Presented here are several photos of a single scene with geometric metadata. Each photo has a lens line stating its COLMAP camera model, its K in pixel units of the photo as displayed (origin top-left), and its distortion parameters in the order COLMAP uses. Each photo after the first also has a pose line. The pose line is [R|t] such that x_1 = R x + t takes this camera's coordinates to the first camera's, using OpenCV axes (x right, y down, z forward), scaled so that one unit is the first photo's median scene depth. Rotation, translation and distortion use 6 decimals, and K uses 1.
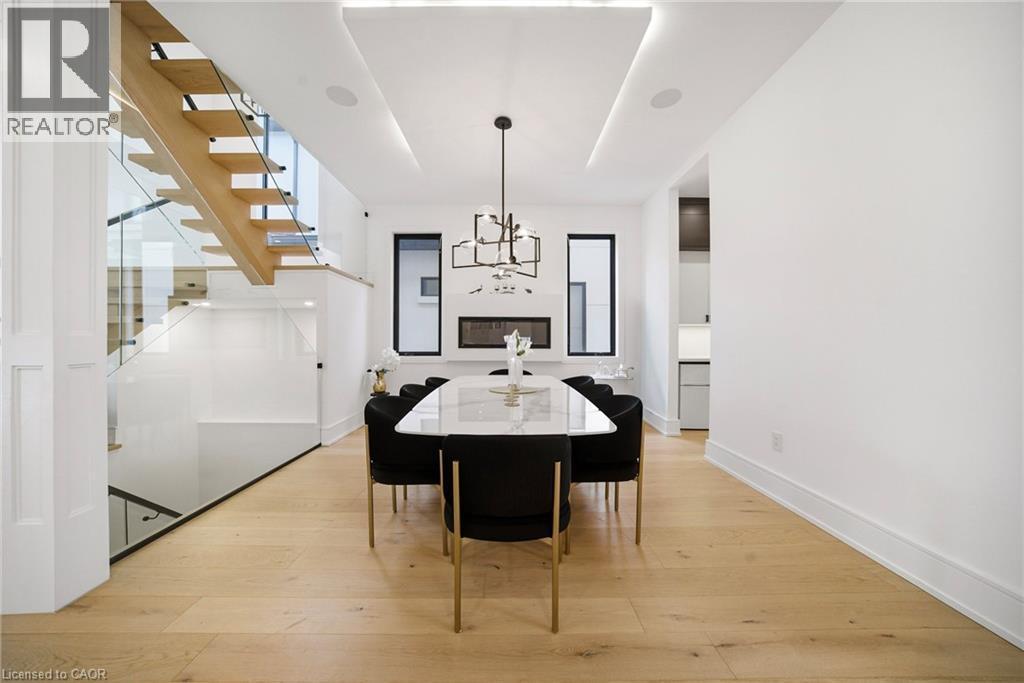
lens RADIAL K [[346.5, 0, 510.4], [0, 346.5, 341.3], [0, 0, 1]] dist [-0.014305, 0.000767]
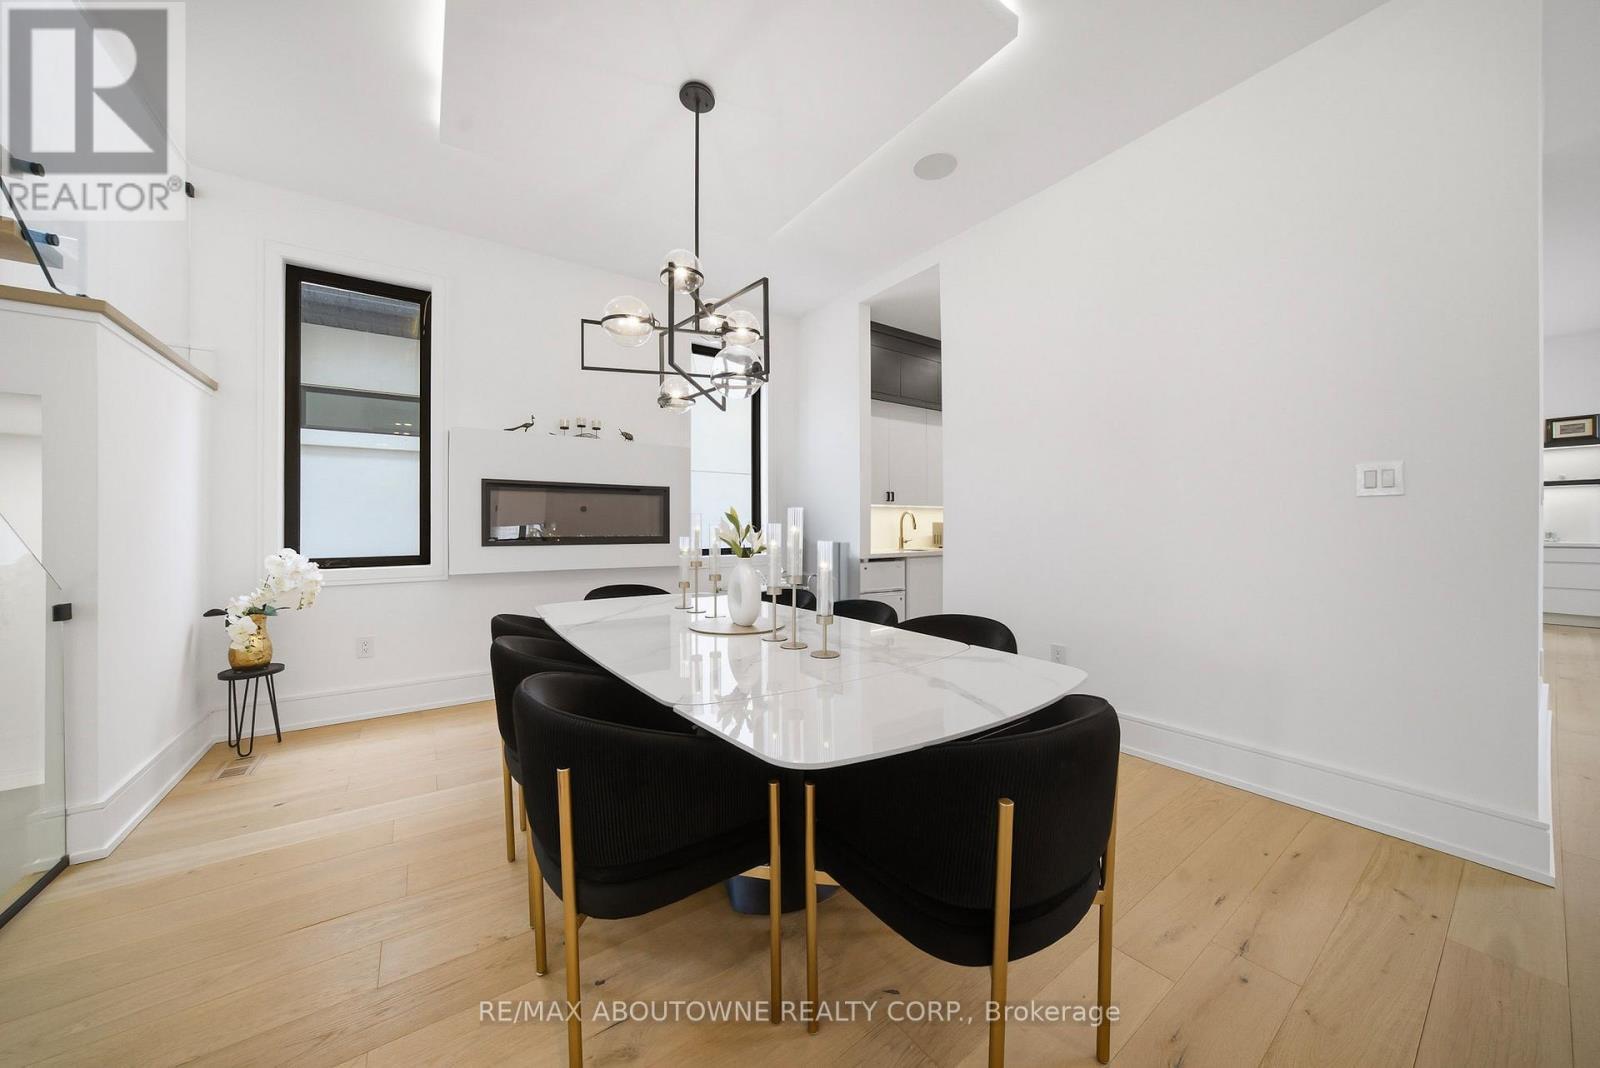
lens RADIAL K [[541.3, 0, 791.5], [0, 541.3, 528.8], [0, 0, 1]] dist [-0.014305, 0.000767]
pose [[0.820251, -0.005661, 0.571975, -0.270137], [0.007326, 0.999973, -0.000609, -0.000295], [-0.571956, 0.004690, 0.820271, 0.208896]]
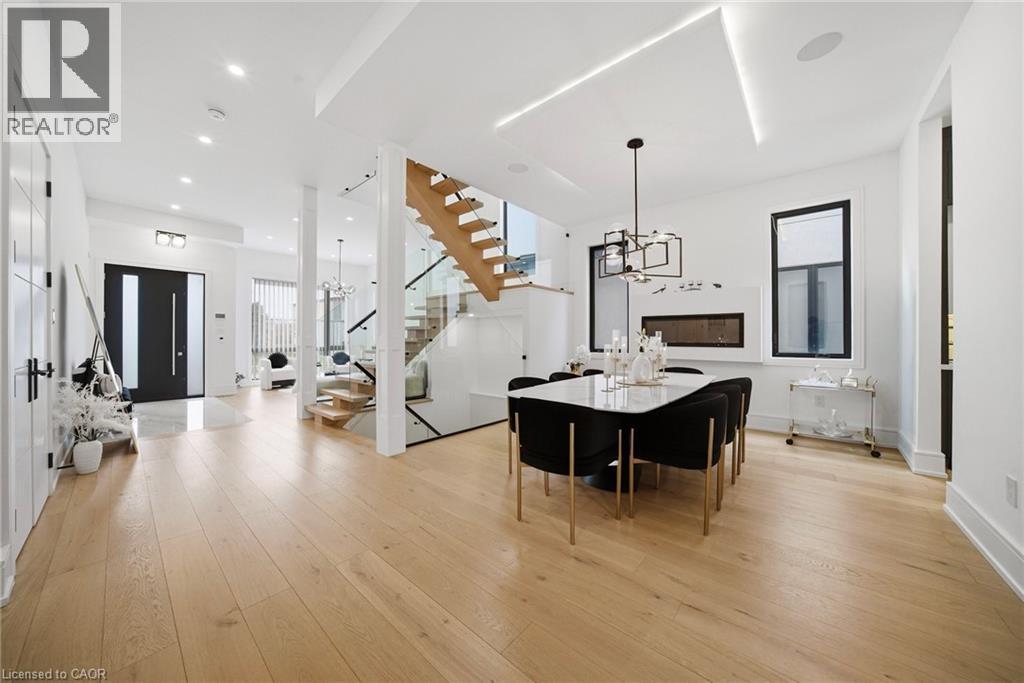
lens RADIAL K [[346.5, 0, 506.5], [0, 346.5, 342.5], [0, 0, 1]] dist [-0.014305, 0.000767]
pose [[0.755179, 0.007327, -0.655477, 0.285033], [-0.002486, 0.999962, 0.008314, 0.001161], [0.655513, -0.004649, 0.755169, -0.083090]]
